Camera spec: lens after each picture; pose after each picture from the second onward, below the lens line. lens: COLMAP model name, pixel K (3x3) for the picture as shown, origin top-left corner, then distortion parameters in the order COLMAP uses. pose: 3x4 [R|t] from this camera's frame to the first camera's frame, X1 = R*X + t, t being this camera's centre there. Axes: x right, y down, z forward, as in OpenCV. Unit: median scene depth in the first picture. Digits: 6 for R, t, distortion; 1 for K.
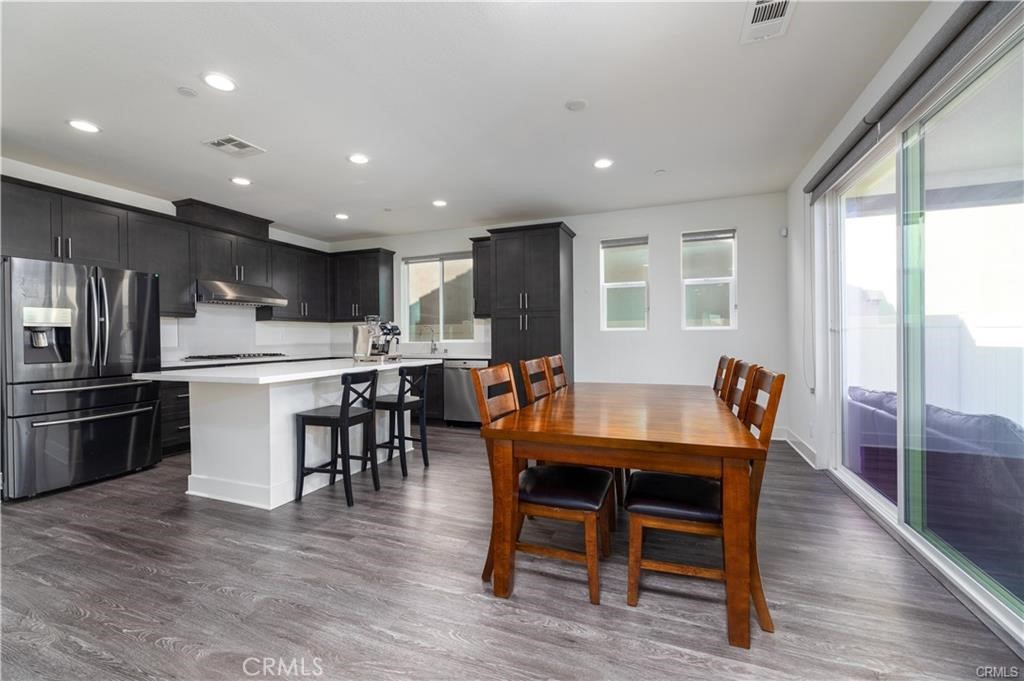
lens RADIAL K [[414.1, 0, 529.5], [0, 414.1, 337.5], [0, 0, 1]] dist [0.000195, -0.000475]
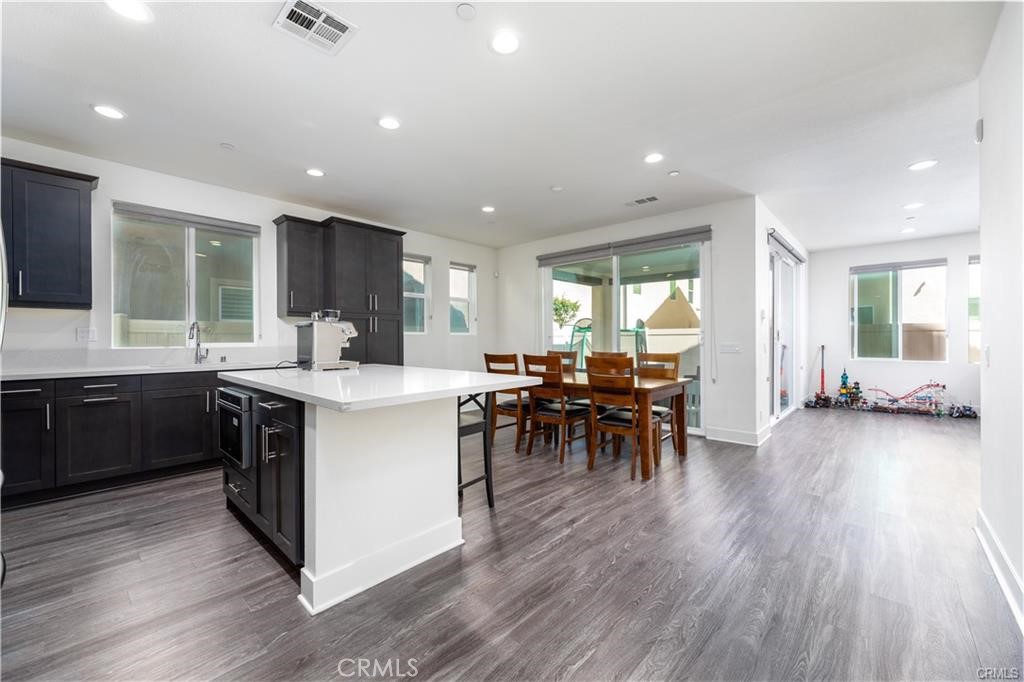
lens RADIAL K [[414.1, 0, 516.0], [0, 414.1, 340.0], [0, 0, 1]] dist [0.000195, -0.000475]
pose [[0.373262, 0.006358, 0.927704, -1.095423], [0.009450, 0.999899, -0.010656, 0.019190], [-0.927678, 0.012744, 0.373164, 0.478868]]
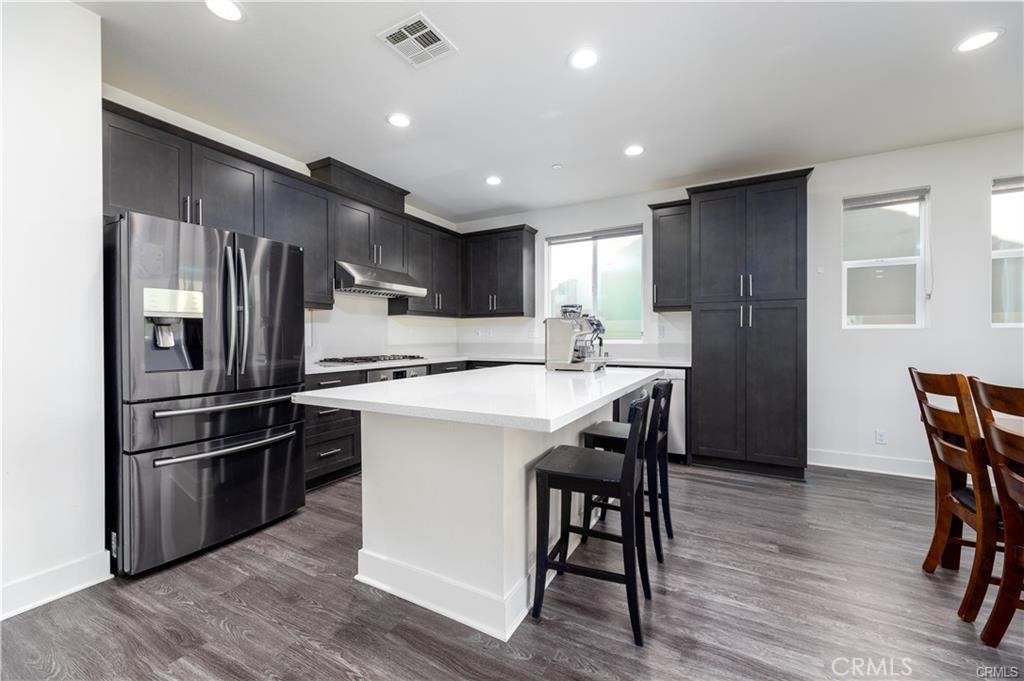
lens RADIAL K [[414.1, 0, 511.9], [0, 414.1, 337.8], [0, 0, 1]] dist [0.000195, -0.000475]
pose [[0.984650, 0.007448, -0.174383, -0.427313], [-0.007151, 0.999972, 0.002332, 0.001401], [0.174396, -0.001049, 0.984675, 0.365154]]
